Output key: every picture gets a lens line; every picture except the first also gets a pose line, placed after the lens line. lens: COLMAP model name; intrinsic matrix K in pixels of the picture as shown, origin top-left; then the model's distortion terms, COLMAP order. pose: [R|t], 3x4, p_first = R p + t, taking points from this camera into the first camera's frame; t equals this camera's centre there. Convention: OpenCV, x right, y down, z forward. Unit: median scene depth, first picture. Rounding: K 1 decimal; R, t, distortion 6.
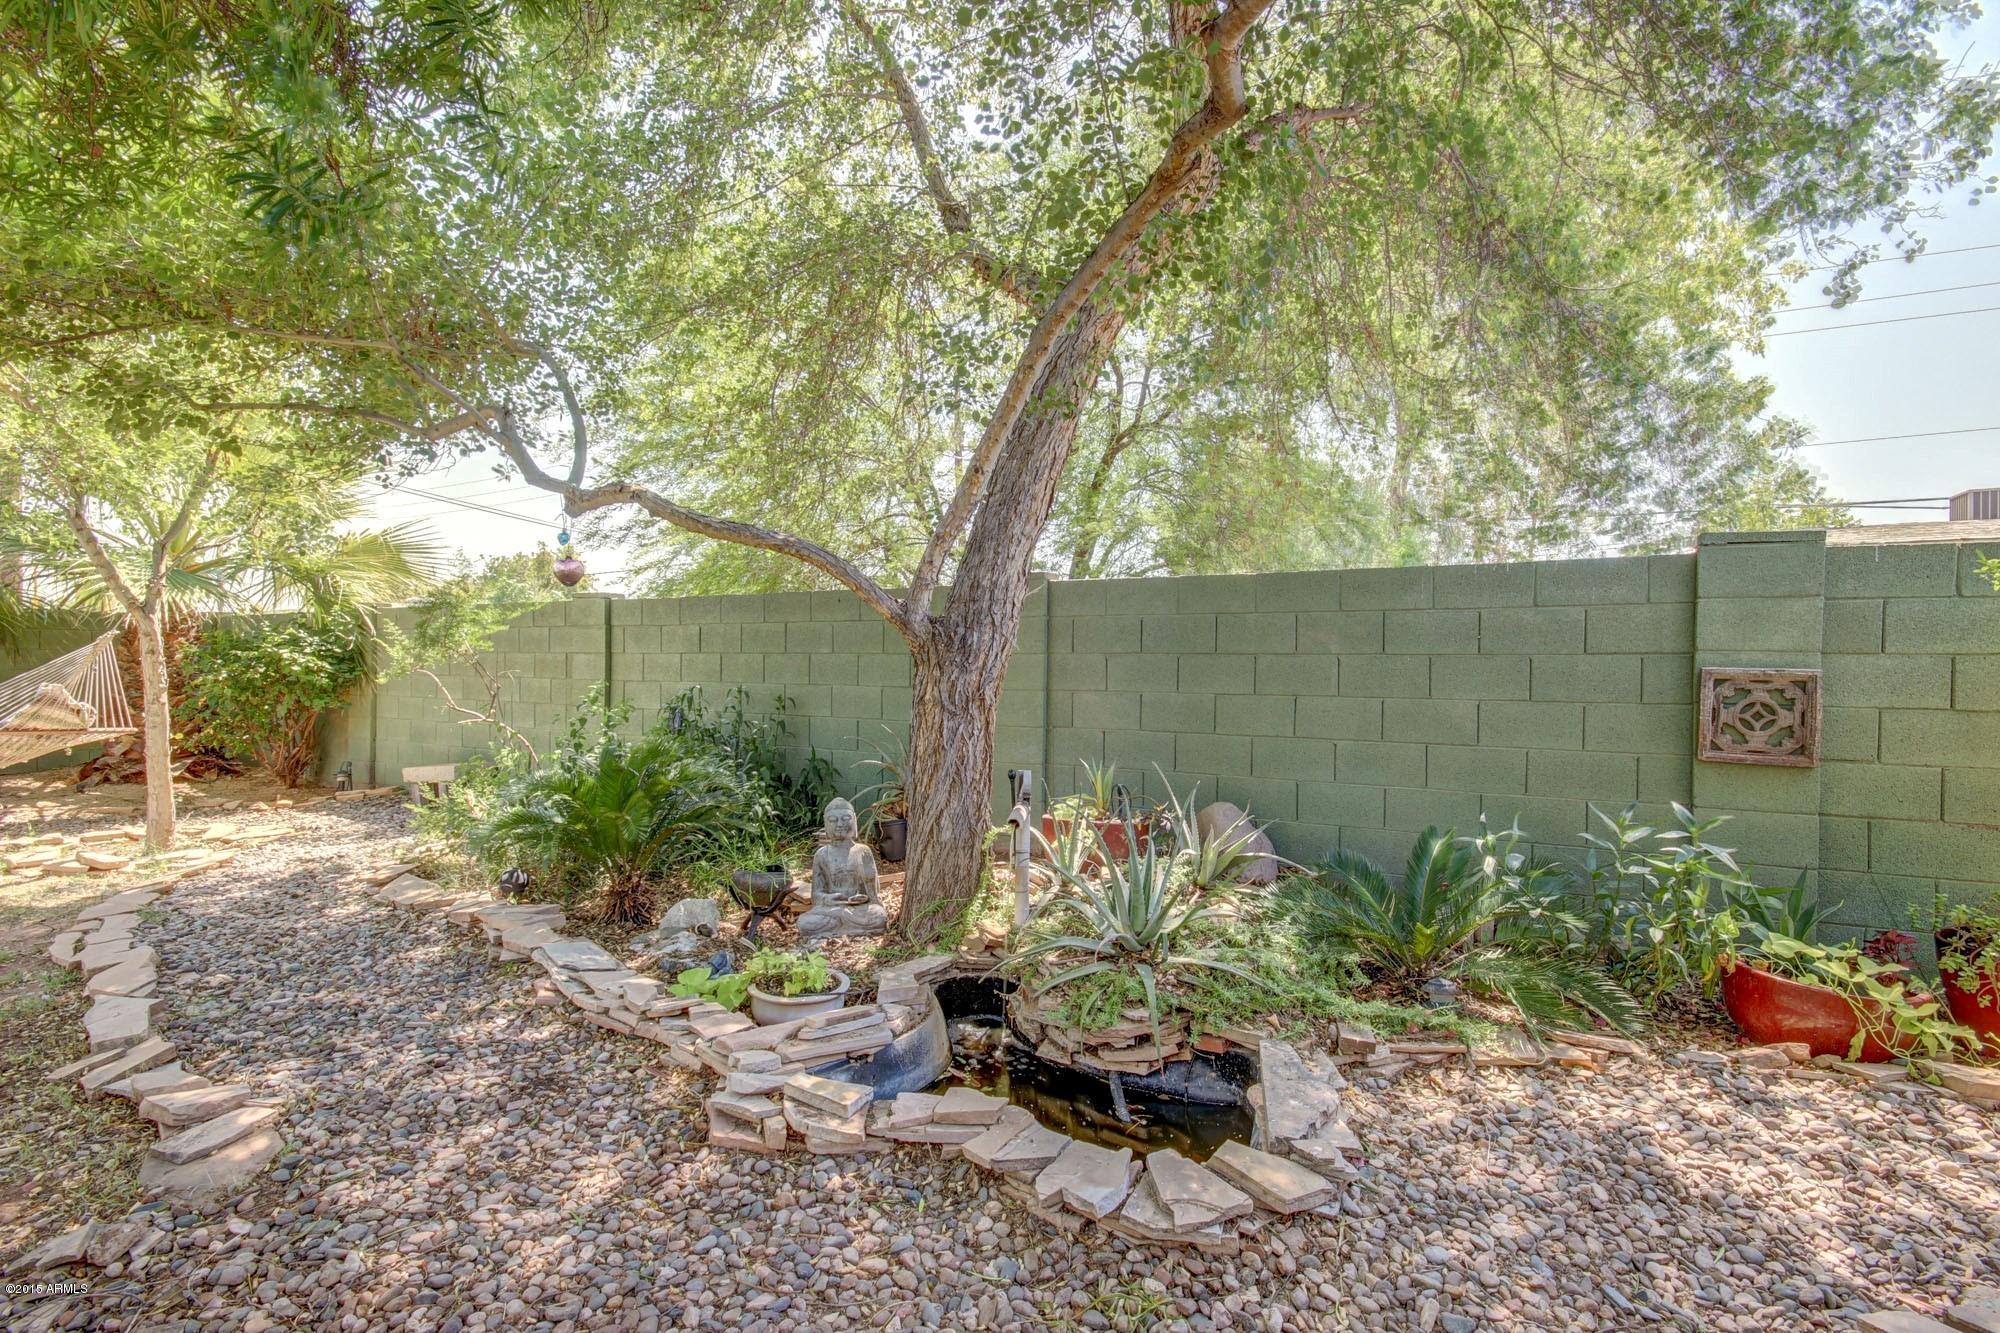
lens RADIAL K [[933.0, 0, 1001.3], [0, 933.0, 675.4], [0, 0, 1]] dist [0.021086, -0.002464]
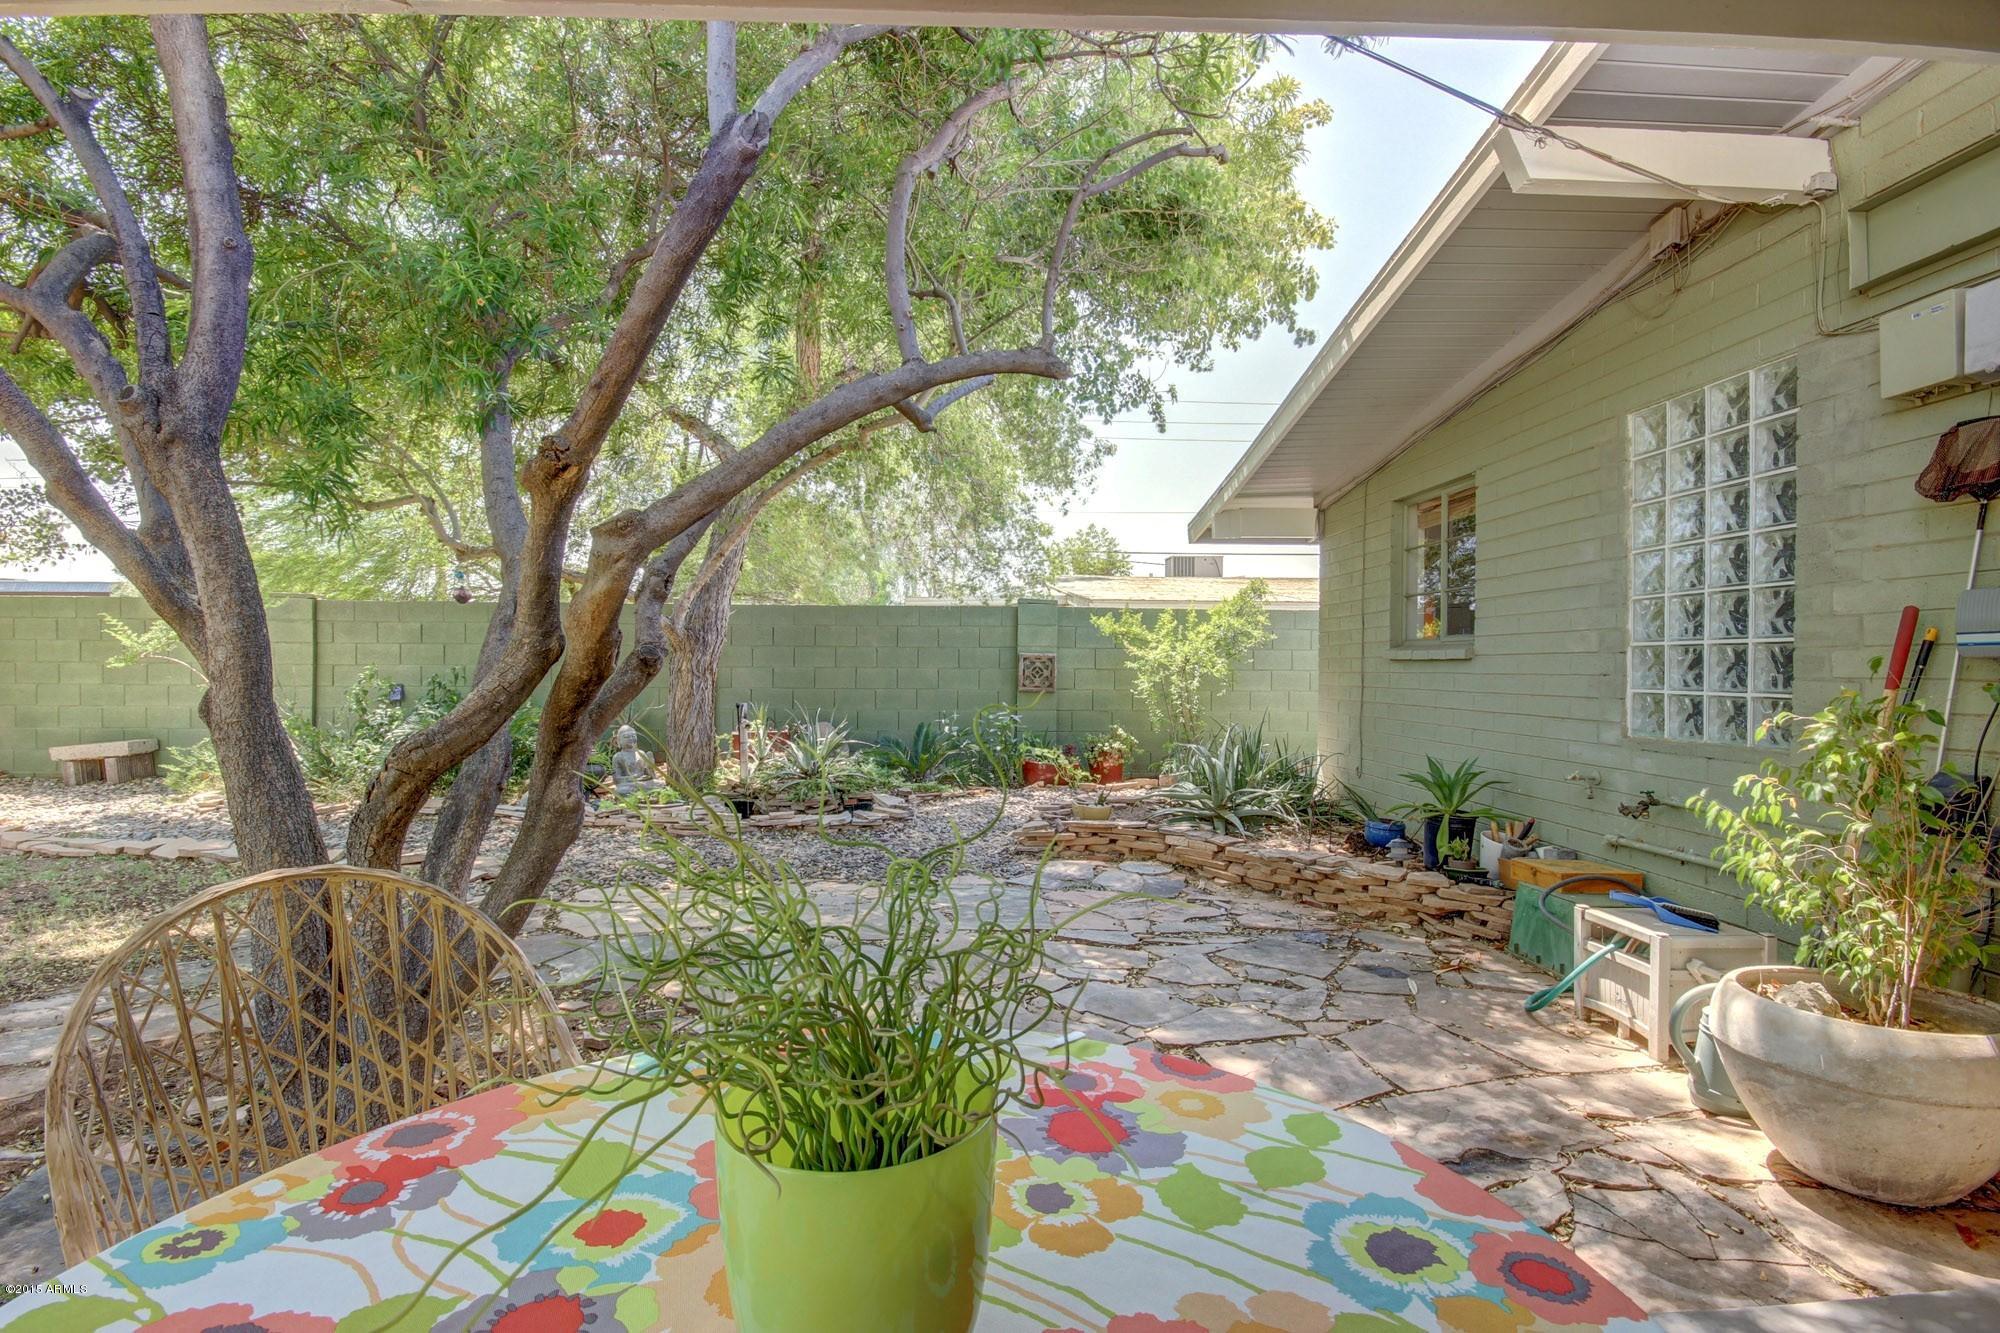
lens RADIAL K [[933.0, 0, 997.8], [0, 933.0, 670.9], [0, 0, 1]] dist [0.021086, -0.002464]
pose [[0.850039, -0.005129, 0.526694, -0.634200], [0.007758, 0.999966, -0.002782, 0.045555], [-0.526662, 0.006451, 0.850050, -1.112213]]
